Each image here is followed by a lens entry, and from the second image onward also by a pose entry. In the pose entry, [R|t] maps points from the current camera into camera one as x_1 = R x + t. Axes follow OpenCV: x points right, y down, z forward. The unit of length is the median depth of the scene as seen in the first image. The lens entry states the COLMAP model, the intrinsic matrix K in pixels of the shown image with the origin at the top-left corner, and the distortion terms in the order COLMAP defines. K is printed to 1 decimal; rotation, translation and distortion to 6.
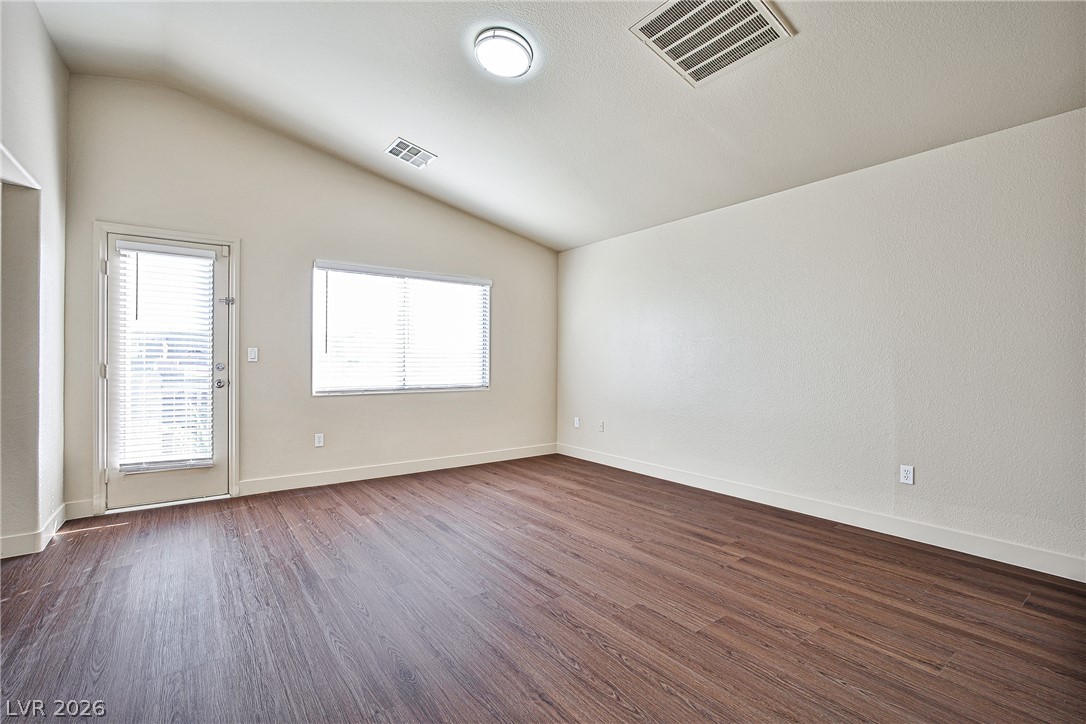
lens RADIAL K [[490.3, 0, 544.4], [0, 490.3, 358.4], [0, 0, 1]] dist [-0.038946, 0.016063]
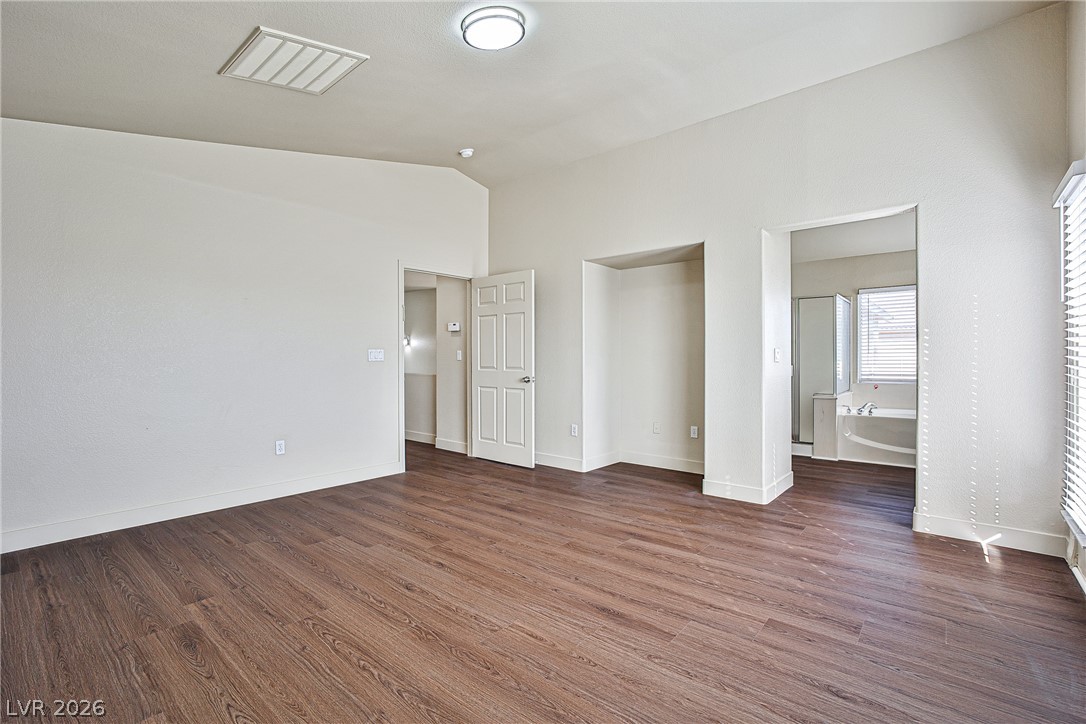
lens RADIAL K [[490.3, 0, 544.4], [0, 490.3, 358.4], [0, 0, 1]] dist [-0.038946, 0.016063]
pose [[-0.973713, -0.001544, -0.227774, 0.028633], [0.000349, 0.999966, -0.008270, 0.015837], [0.227779, -0.008132, -0.973679, 1.874947]]
